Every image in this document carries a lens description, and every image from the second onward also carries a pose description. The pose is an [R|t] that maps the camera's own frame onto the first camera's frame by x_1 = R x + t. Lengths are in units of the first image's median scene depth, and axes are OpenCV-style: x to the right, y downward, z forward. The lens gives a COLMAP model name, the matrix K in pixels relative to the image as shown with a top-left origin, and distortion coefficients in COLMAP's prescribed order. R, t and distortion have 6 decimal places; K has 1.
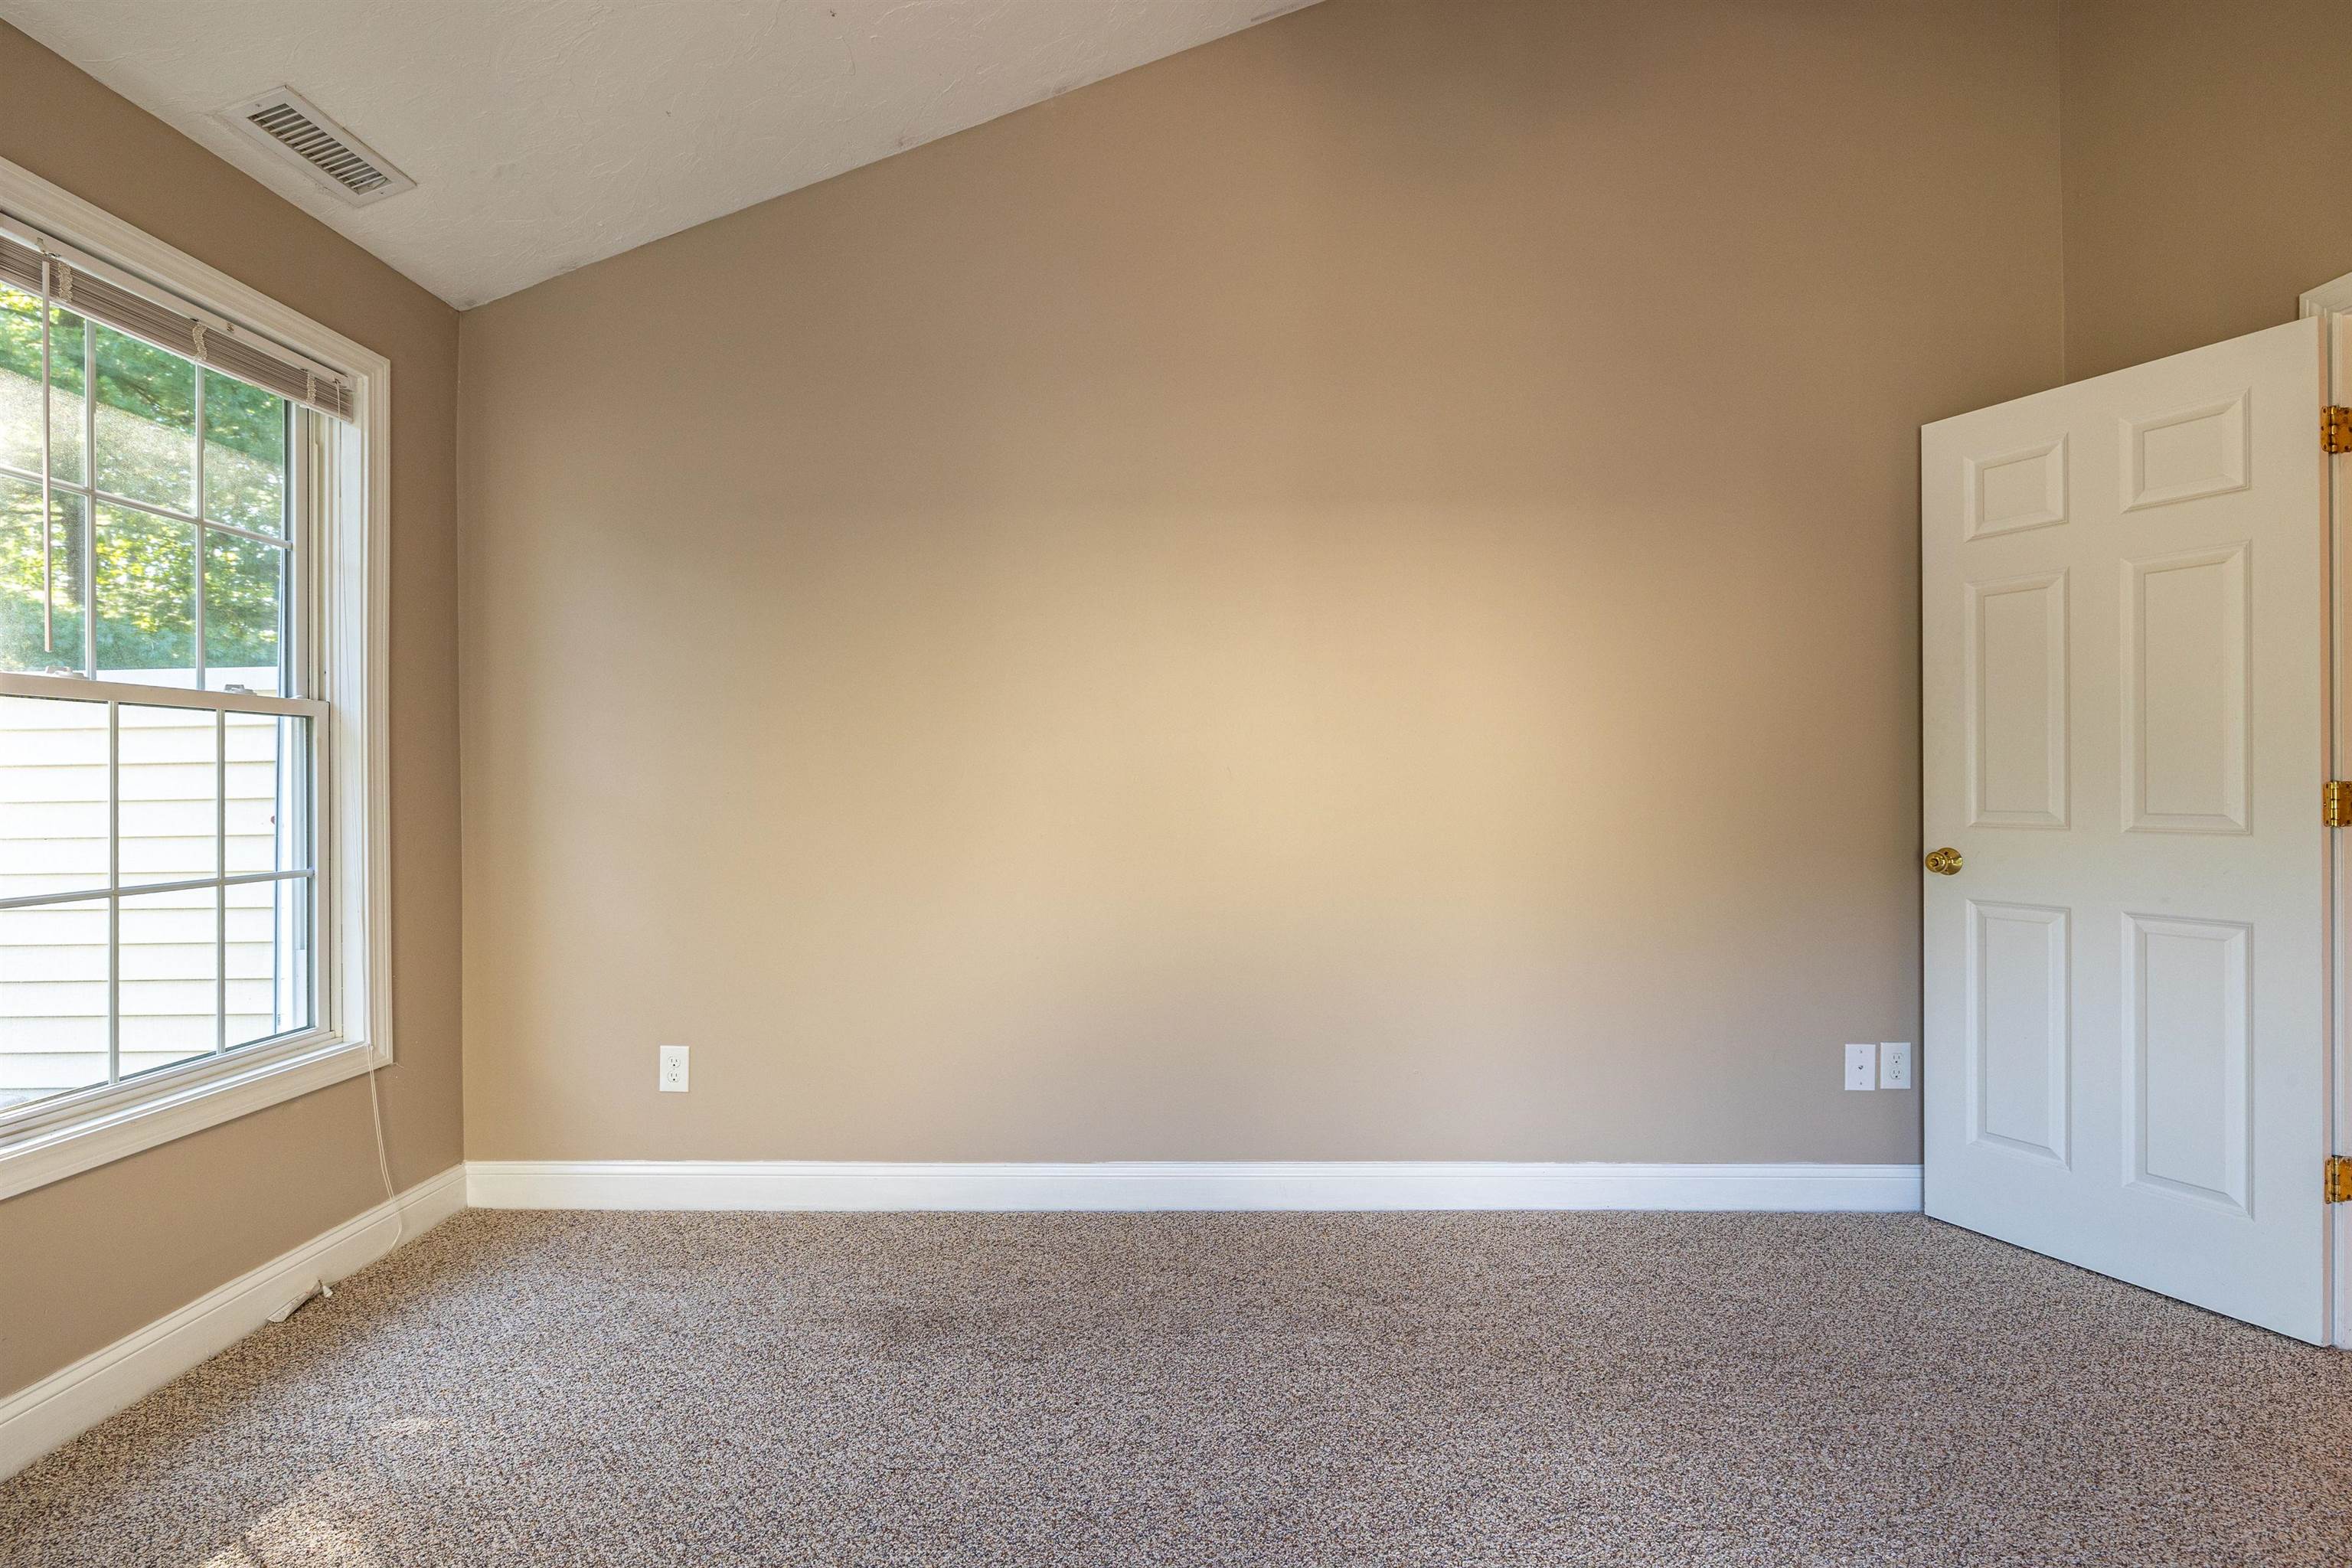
lens RADIAL K [[1139.6, 0, 1175.1], [0, 1139.6, 789.4], [0, 0, 1]] dist [-0.005726, 0.002368]
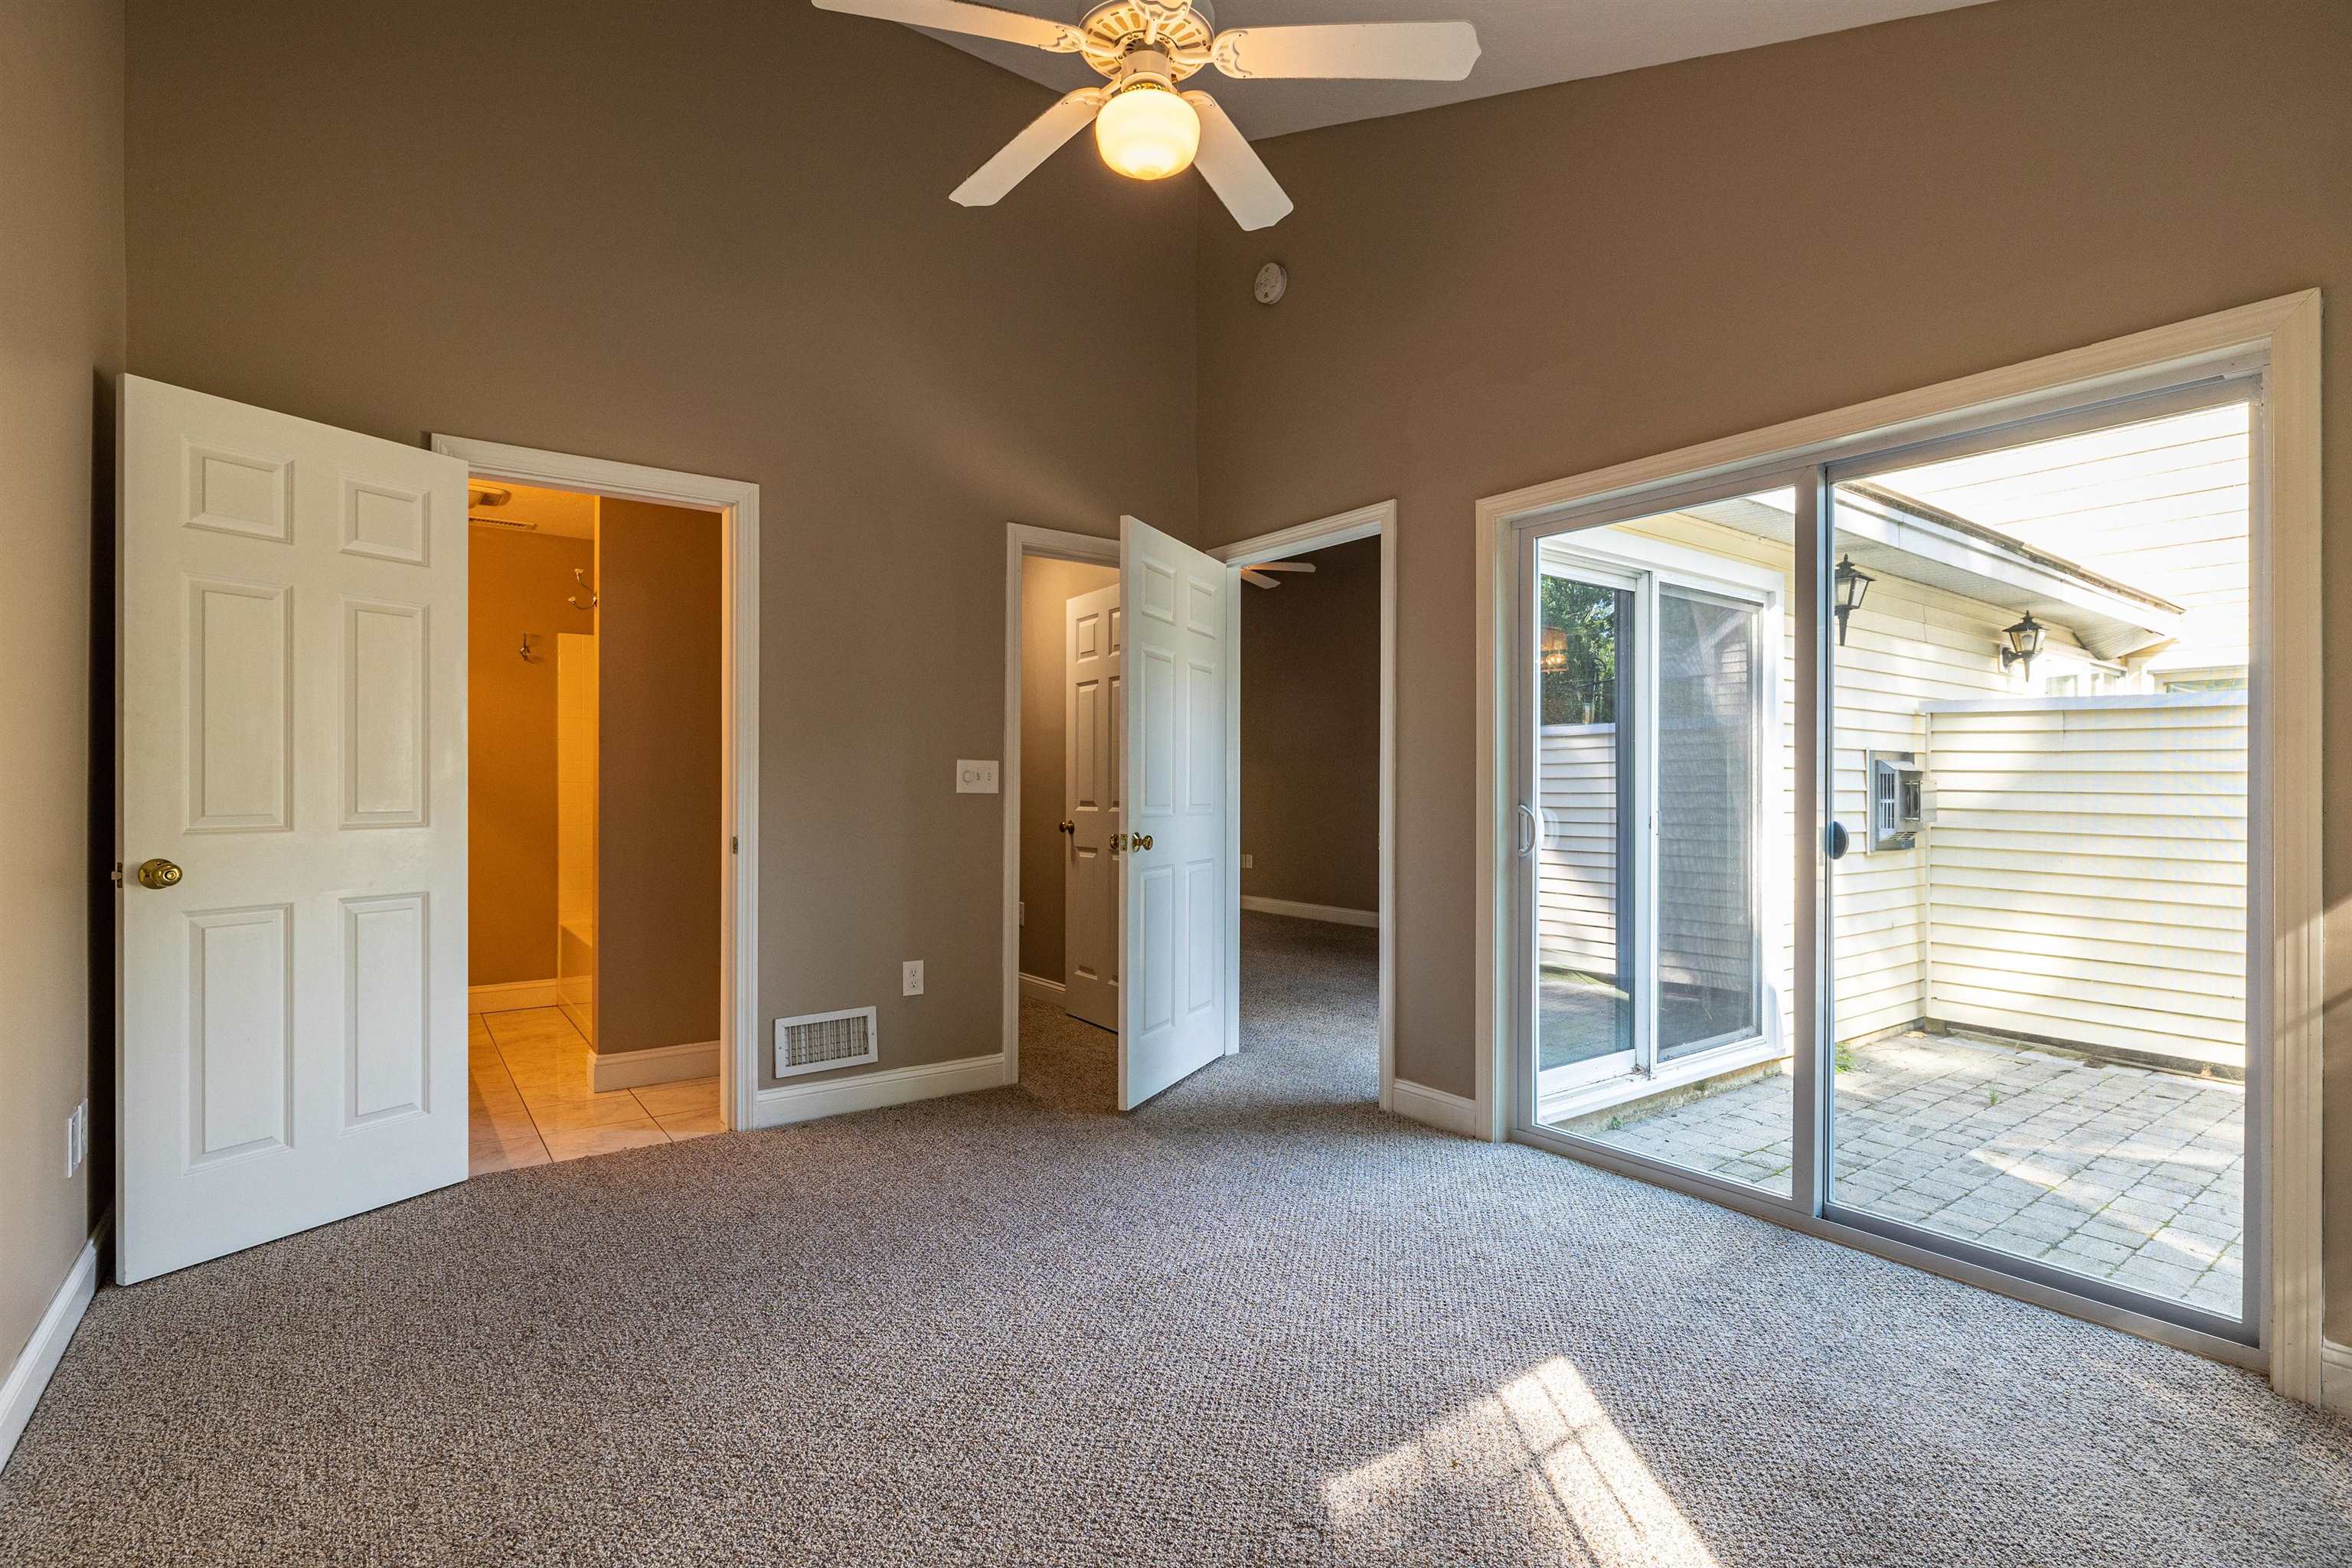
lens RADIAL K [[1139.6, 0, 1171.2], [0, 1139.6, 771.8], [0, 0, 1]] dist [-0.005726, 0.002368]
pose [[-0.617341, 0.015406, 0.786545, -0.552941], [0.012964, 0.999872, -0.009410, 0.001417], [-0.786589, 0.004387, -0.617461, 0.972202]]
